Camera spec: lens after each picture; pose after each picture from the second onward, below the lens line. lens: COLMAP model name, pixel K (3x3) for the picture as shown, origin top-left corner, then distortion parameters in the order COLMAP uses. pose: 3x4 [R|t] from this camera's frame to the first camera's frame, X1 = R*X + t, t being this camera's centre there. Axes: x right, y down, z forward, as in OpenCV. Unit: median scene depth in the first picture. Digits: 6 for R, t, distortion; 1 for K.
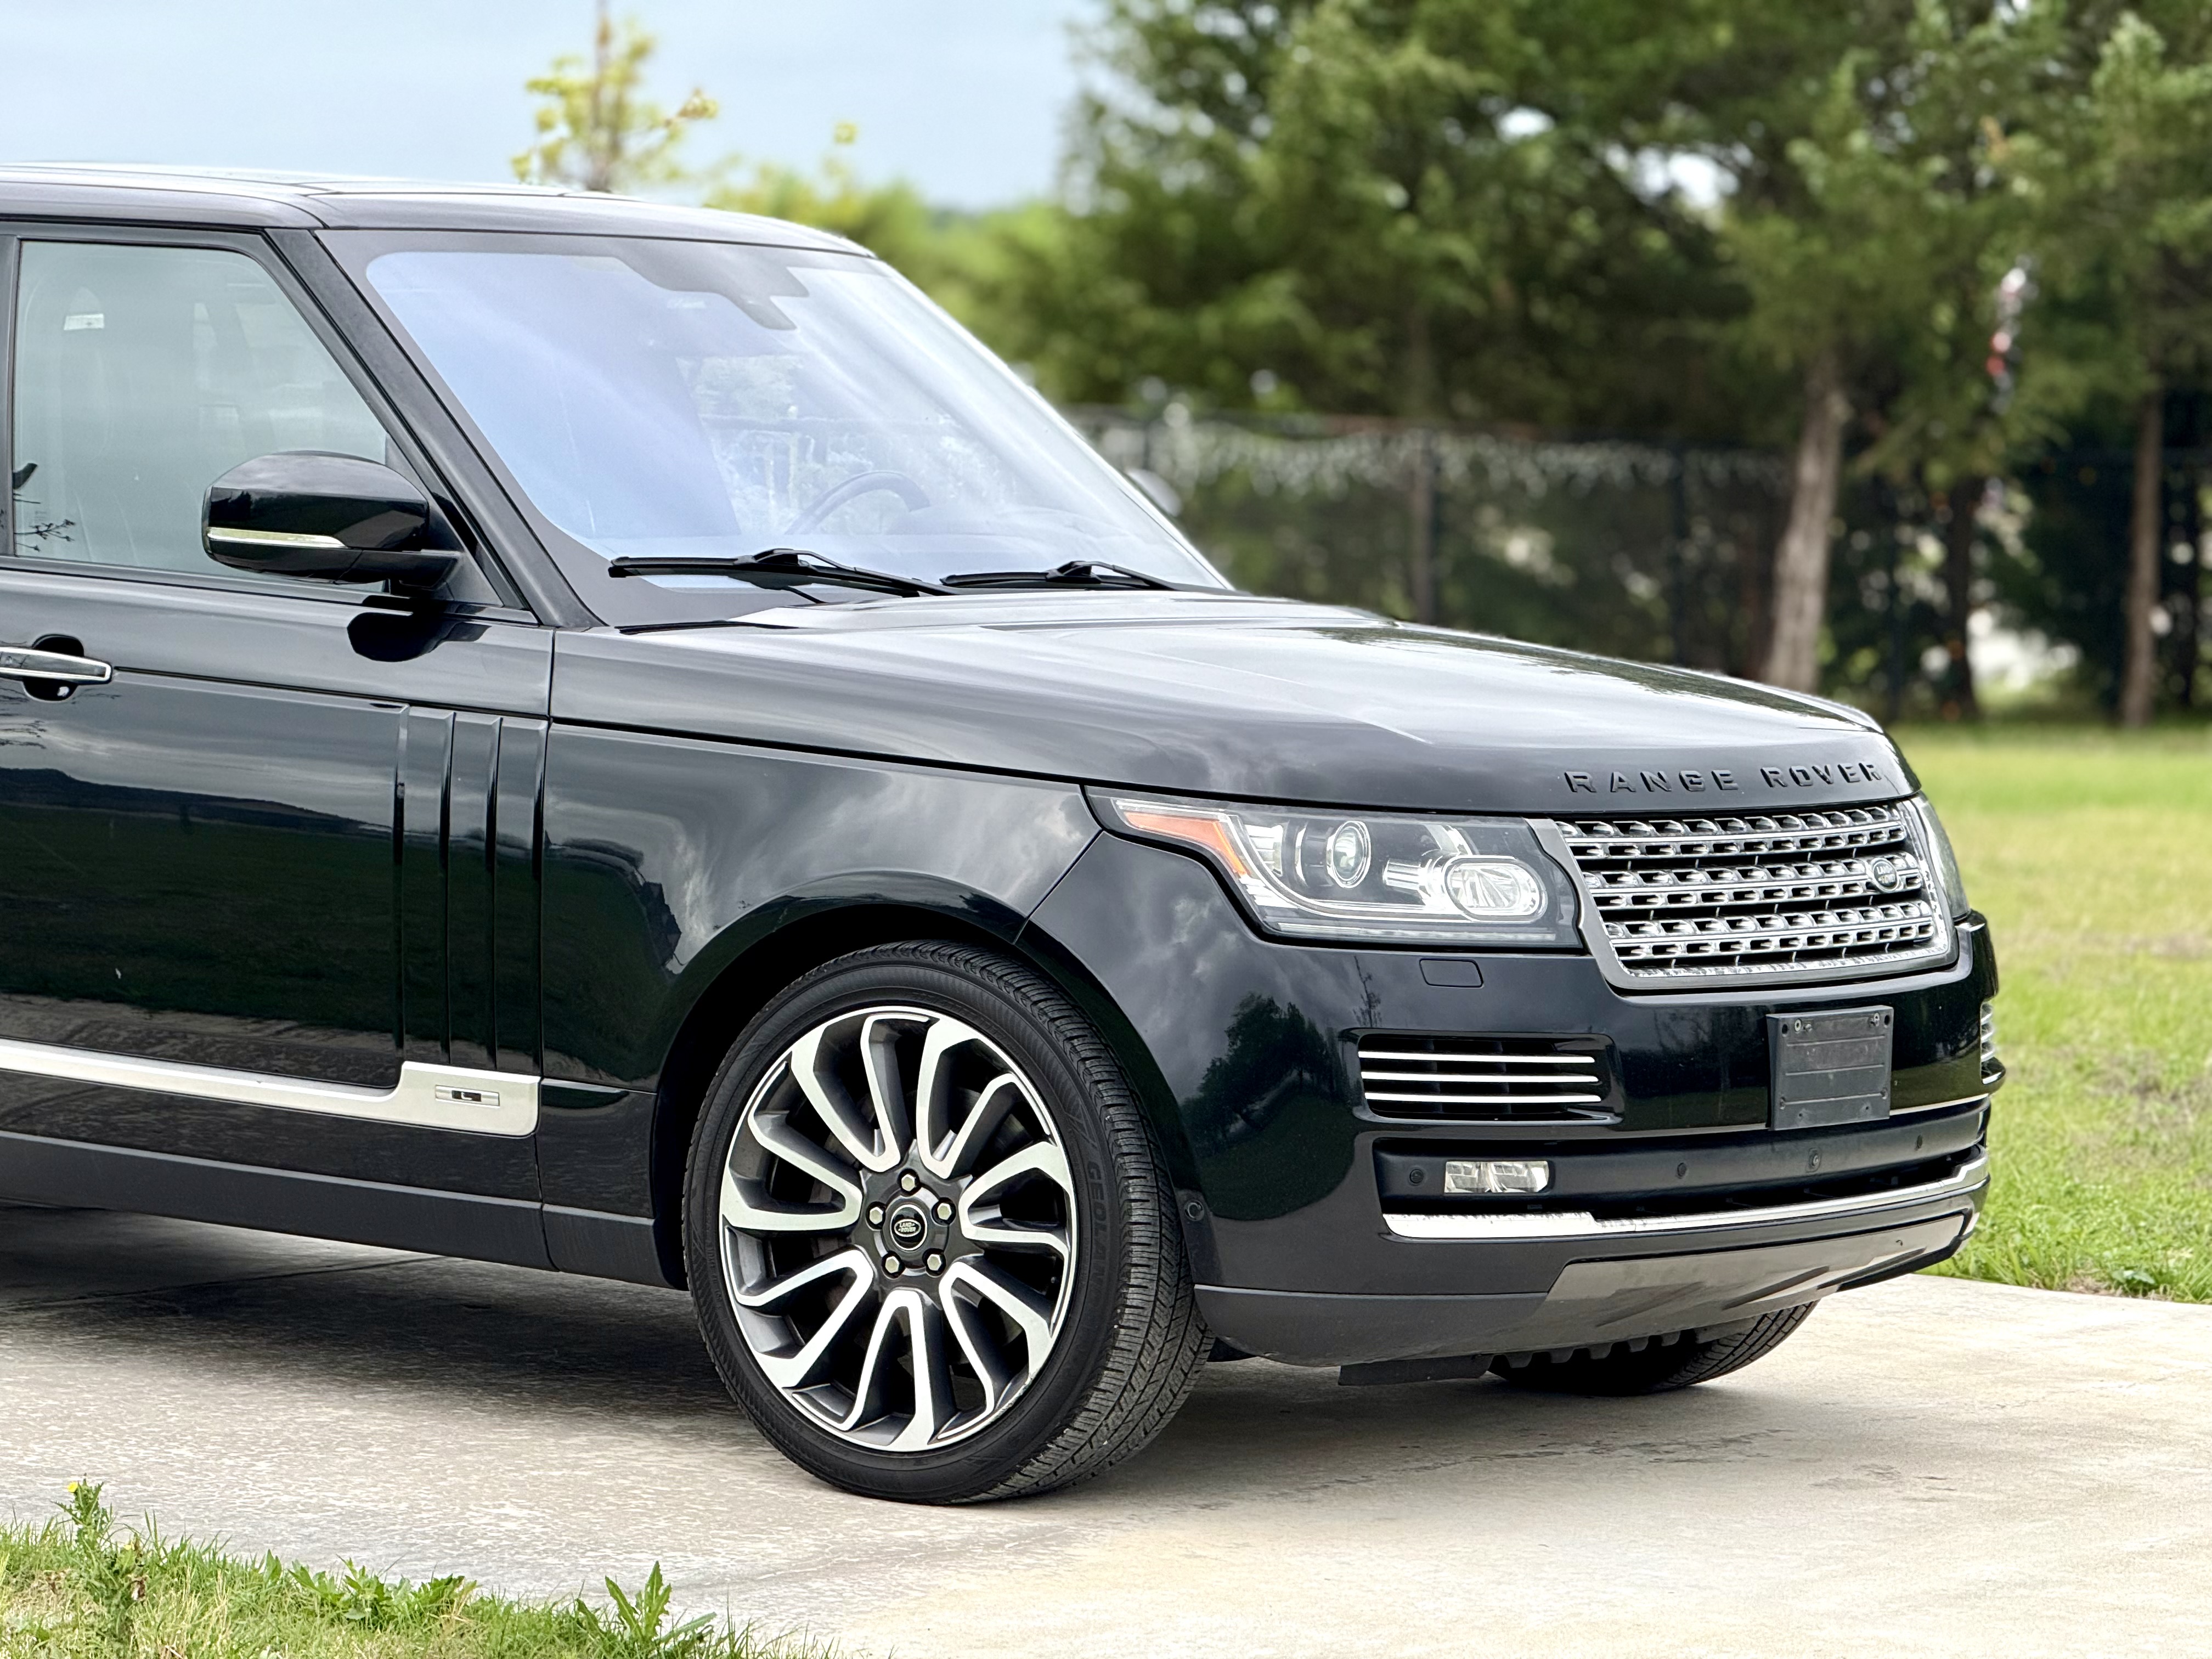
lens RADIAL K [[7739.7, 0, 1010.5], [0, 7739.7, 835.3], [0, 0, 1]] dist [0.170025, 3.194538]
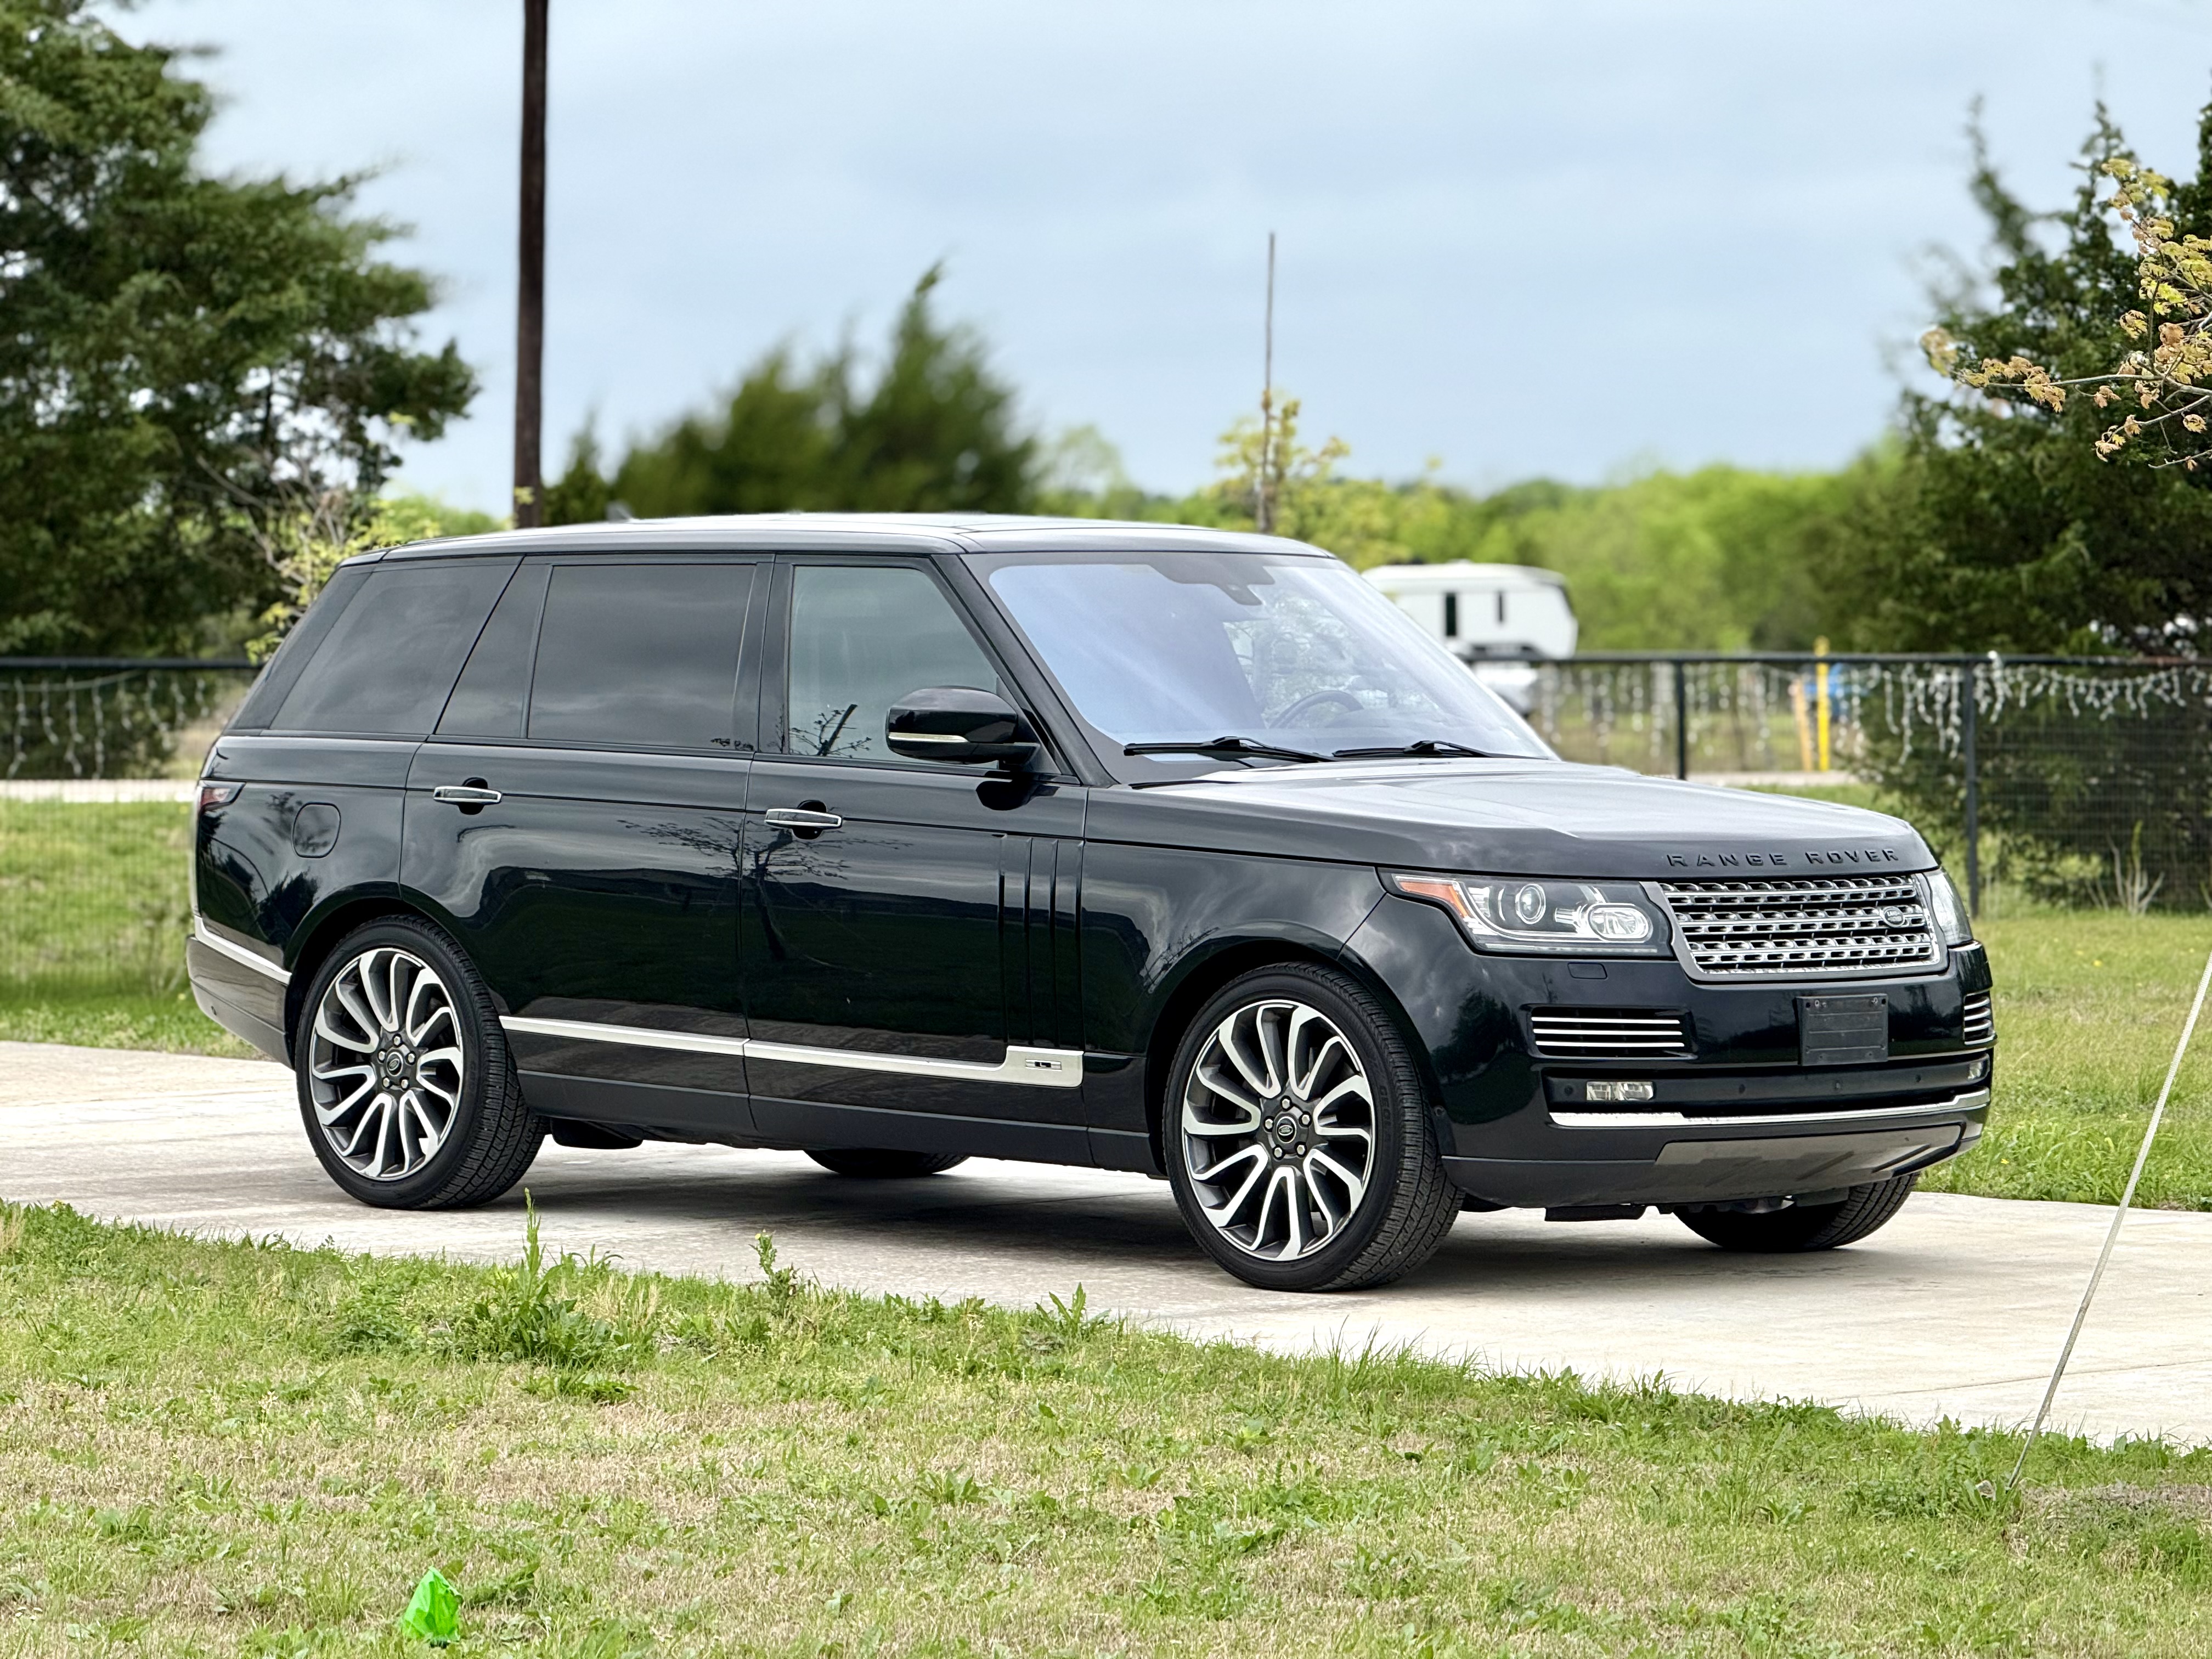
lens RADIAL K [[7739.7, 0, 1010.5], [0, 7739.7, 835.3], [0, 0, 1]] dist [0.170025, 3.194538]
pose [[0.988400, -0.022897, -0.150138, 0.183395], [0.017821, 0.999226, -0.035071, 0.044325], [0.150825, 0.031988, 0.988043, -0.691738]]
